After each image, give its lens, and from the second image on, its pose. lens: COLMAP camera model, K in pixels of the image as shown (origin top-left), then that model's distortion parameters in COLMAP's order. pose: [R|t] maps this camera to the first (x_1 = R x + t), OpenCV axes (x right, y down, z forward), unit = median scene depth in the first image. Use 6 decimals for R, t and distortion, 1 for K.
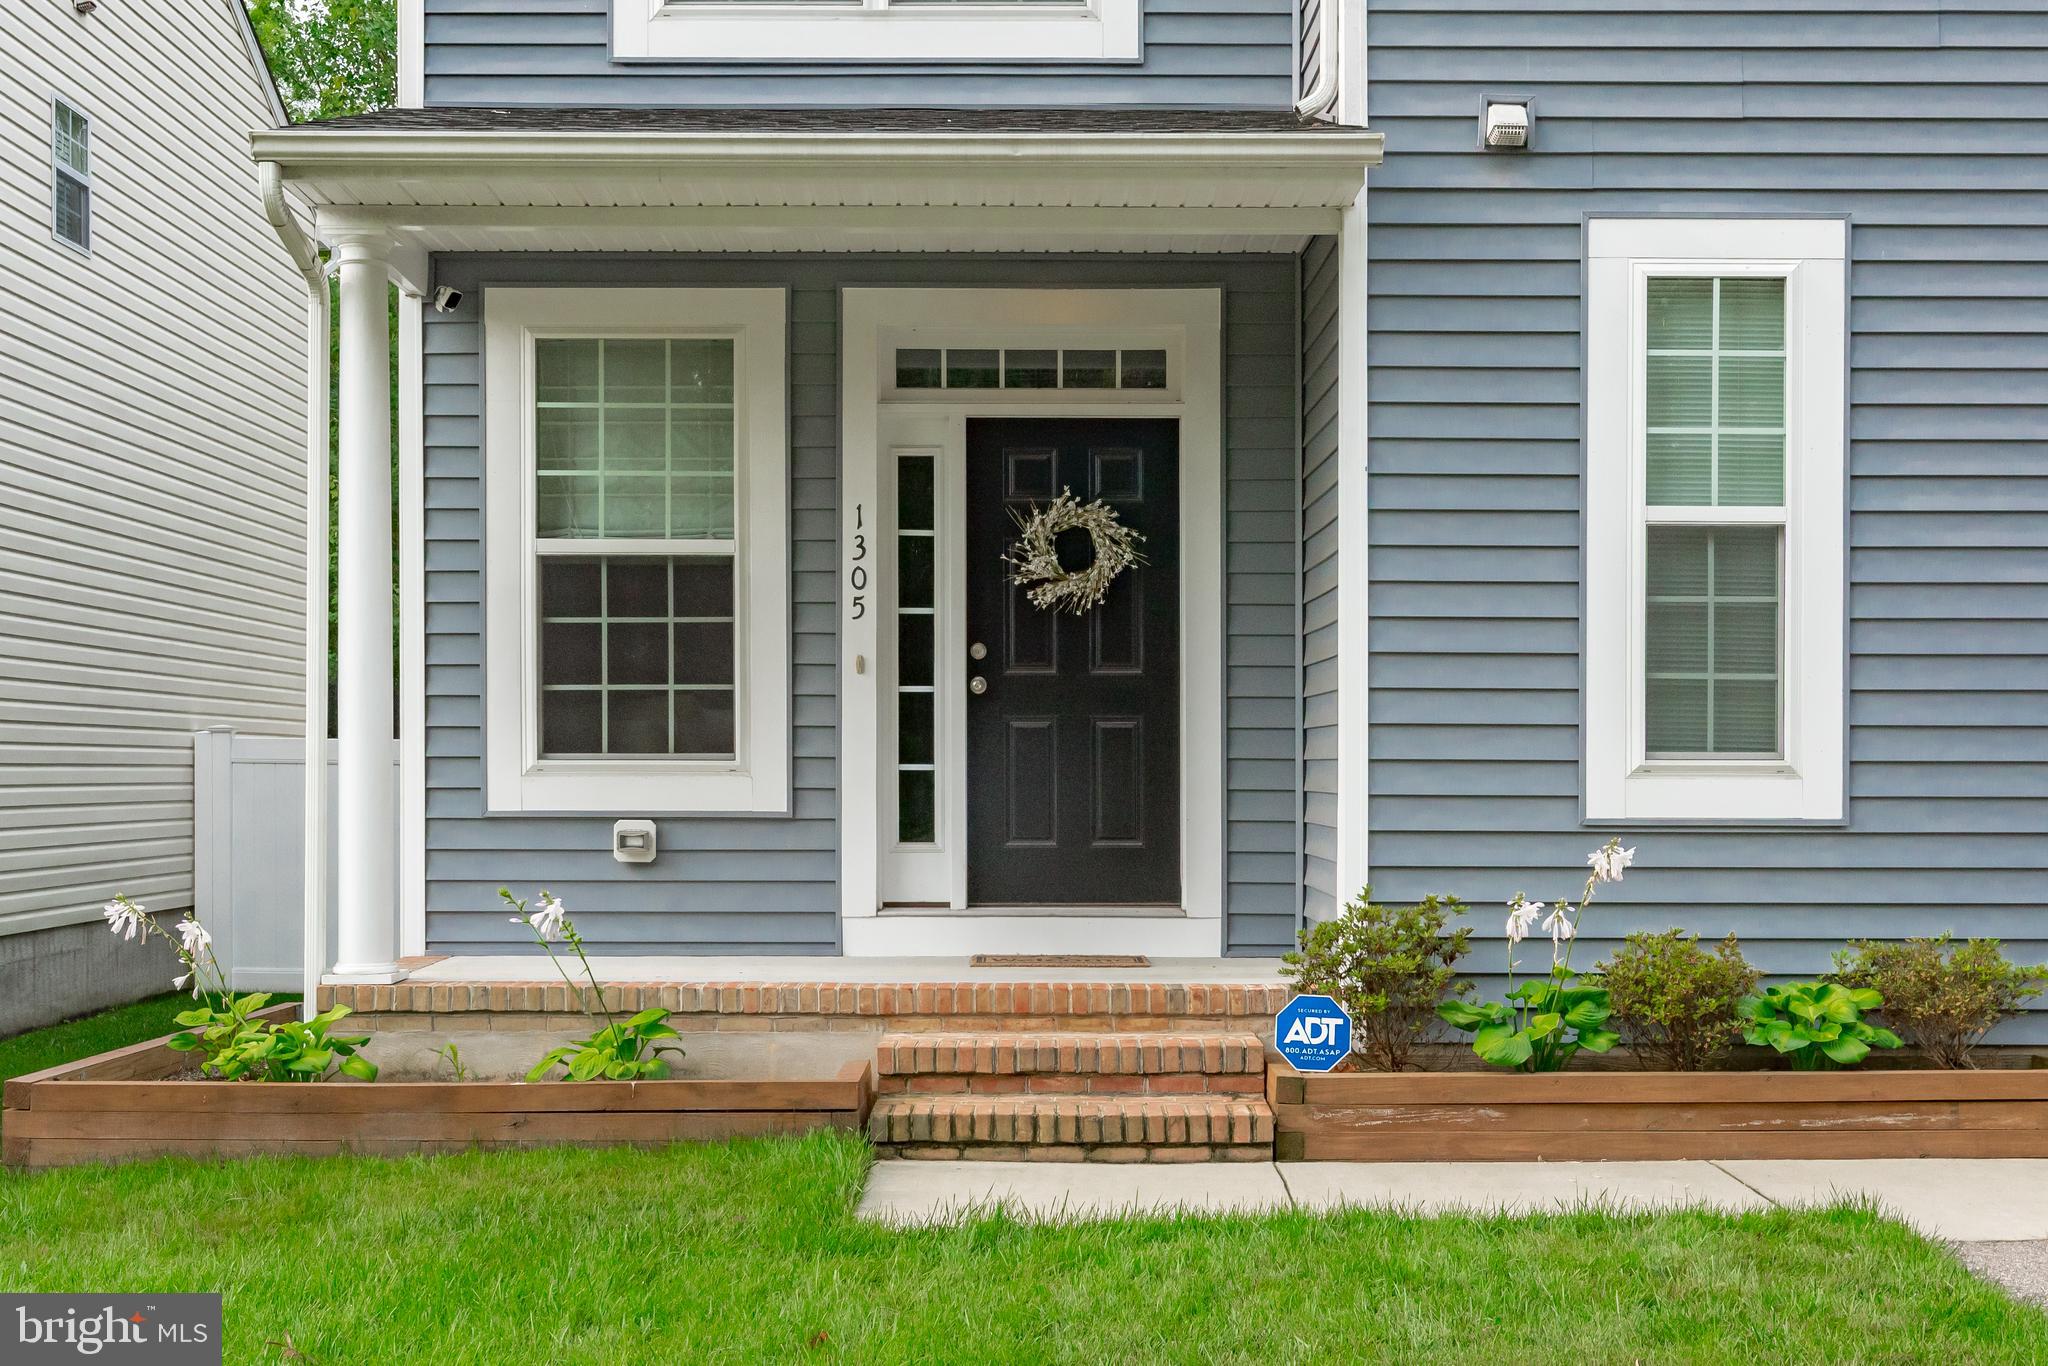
lens RADIAL K [[2939.3, 0, 1024.3], [0, 2939.3, 614.5], [0, 0, 1]] dist [0.000905, 0.008004]
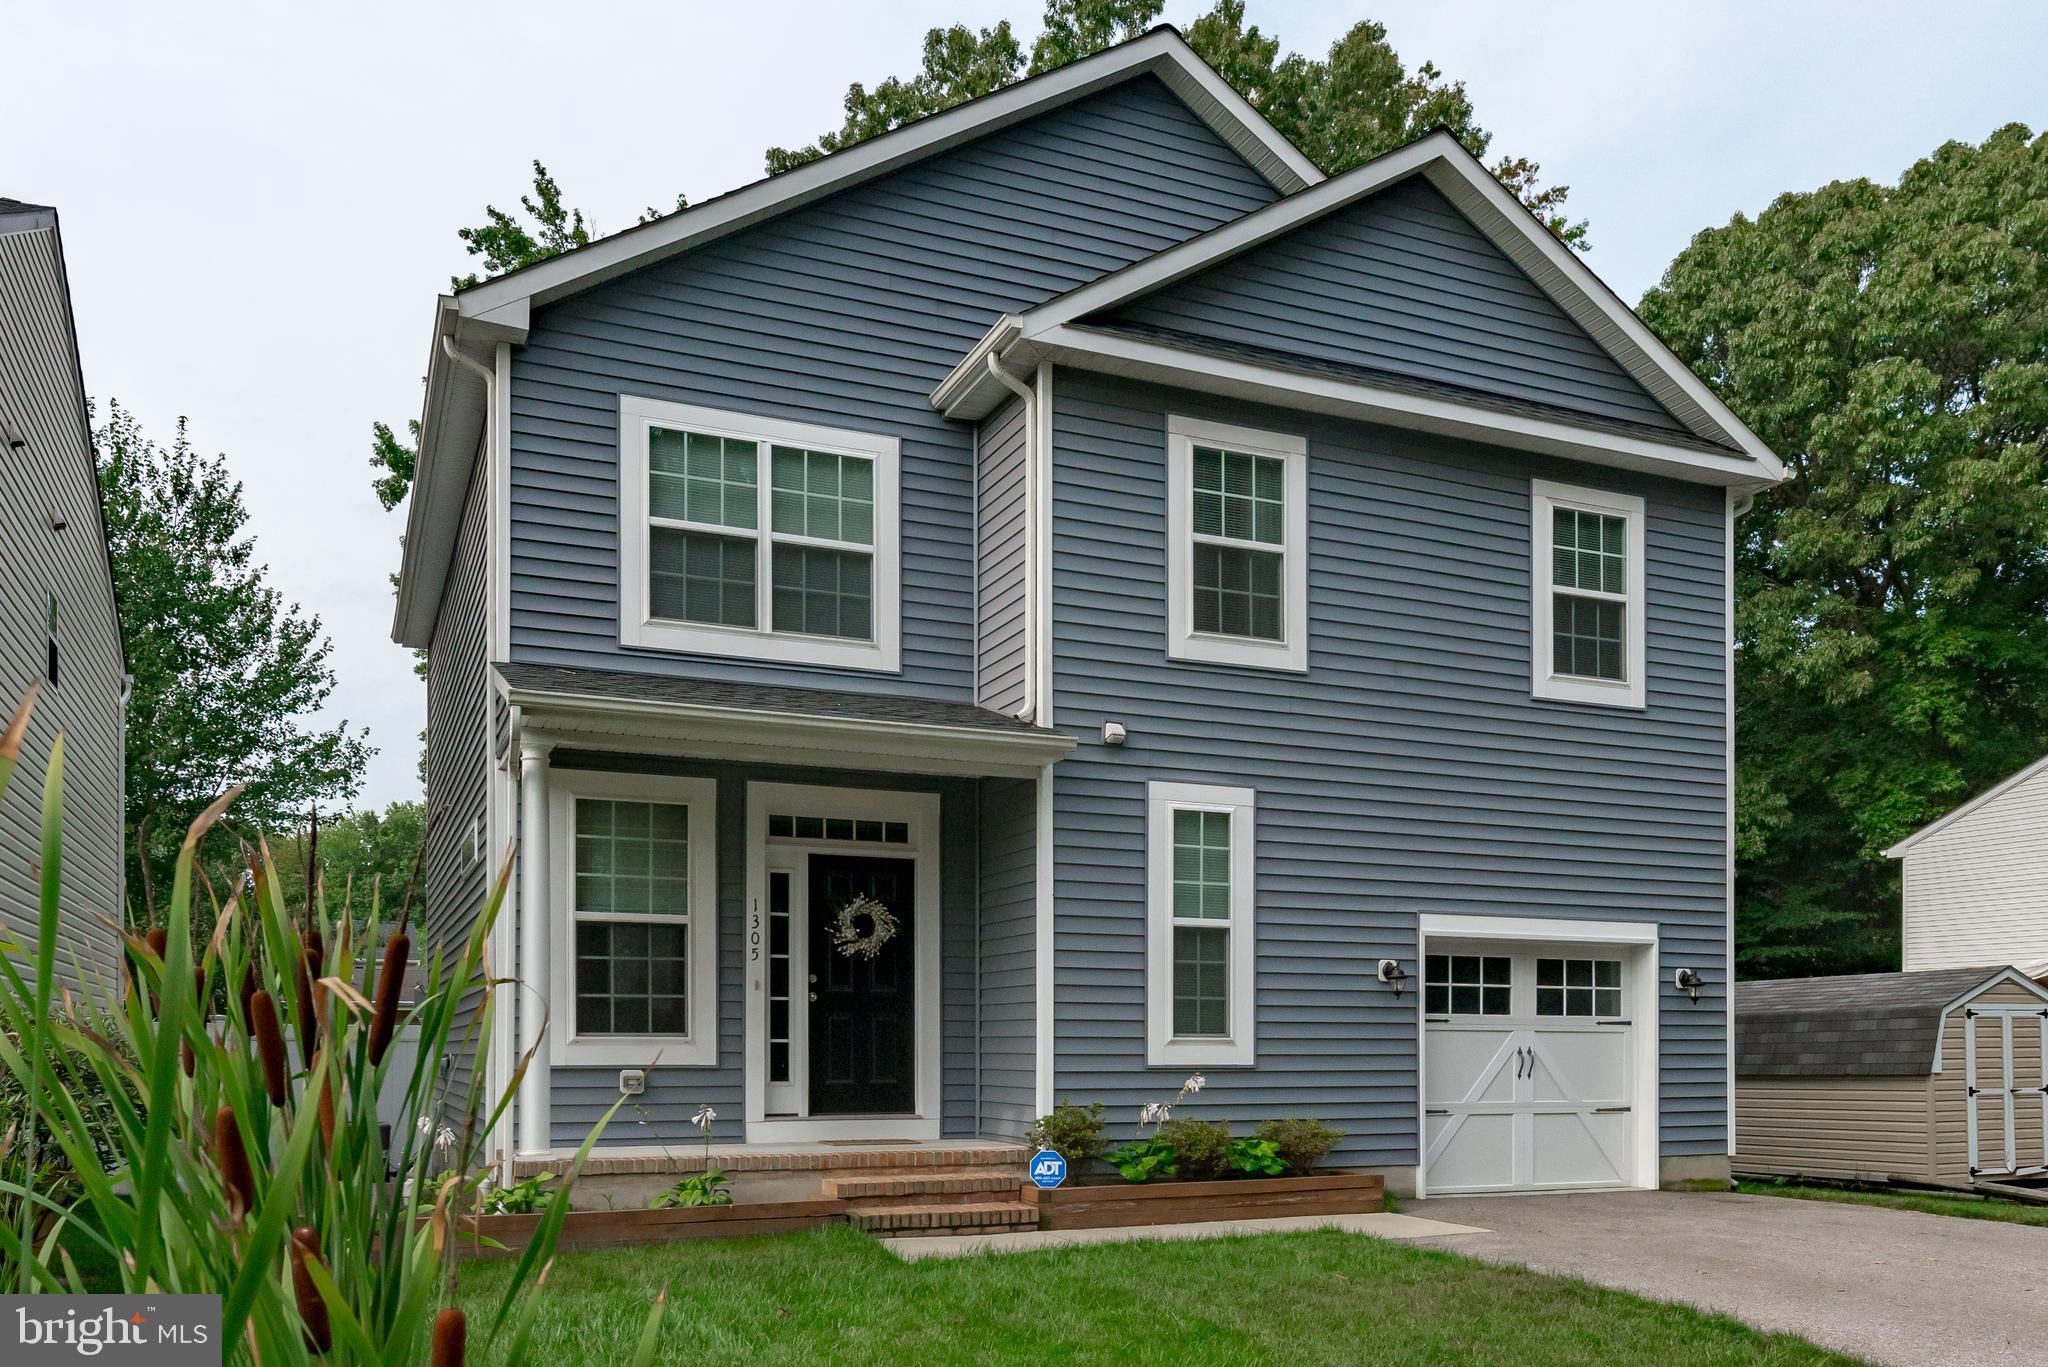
lens RADIAL K [[2939.3, 0, 1024.3], [0, 2939.3, 615.0], [0, 0, 1]] dist [0.000905, 0.008004]
pose [[0.848654, 0.077288, 0.523271, -0.976555], [-0.027721, 0.994407, -0.101917, -0.033538], [-0.528221, 0.071987, 0.846050, -0.737353]]
